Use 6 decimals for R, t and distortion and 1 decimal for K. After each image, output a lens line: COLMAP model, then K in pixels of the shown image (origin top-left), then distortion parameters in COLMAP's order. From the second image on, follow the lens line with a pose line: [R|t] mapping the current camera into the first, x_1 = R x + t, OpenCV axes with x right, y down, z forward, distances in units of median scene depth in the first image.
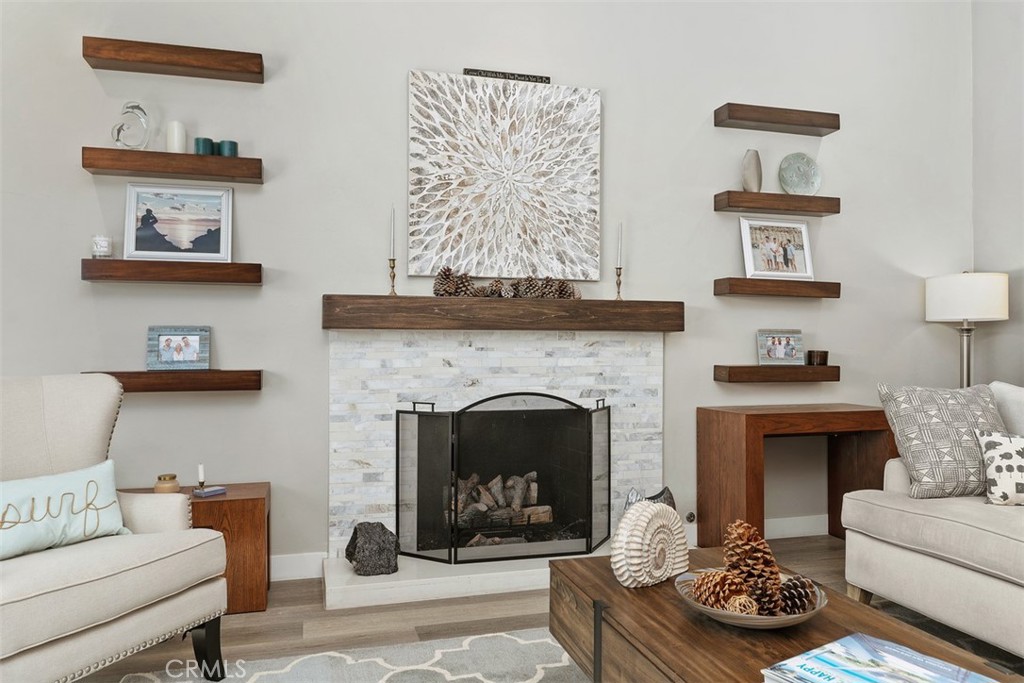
lens RADIAL K [[715.3, 0, 511.3], [0, 715.3, 339.1], [0, 0, 1]] dist [0.012608, 0.004076]
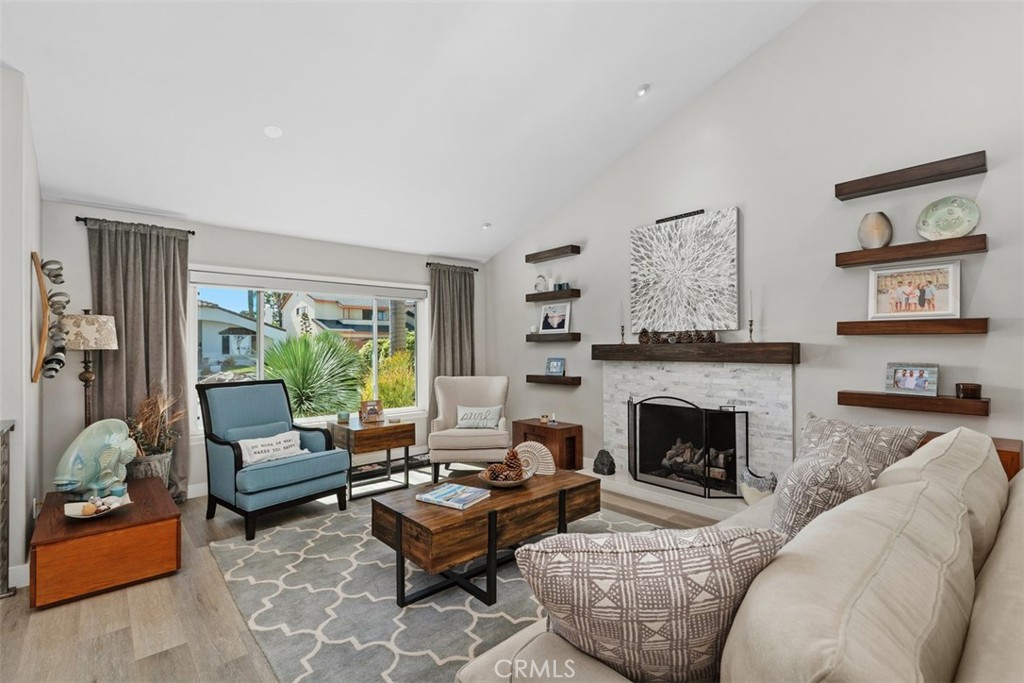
lens RADIAL K [[467.7, 0, 511.5], [0, 467.7, 345.9], [0, 0, 1]] dist [0.004686, 0.000190]
pose [[0.433022, -0.008154, -0.901347, 0.844176], [0.015087, 0.999885, -0.001797, -0.053470], [0.901257, -0.012820, 0.433095, 0.124315]]
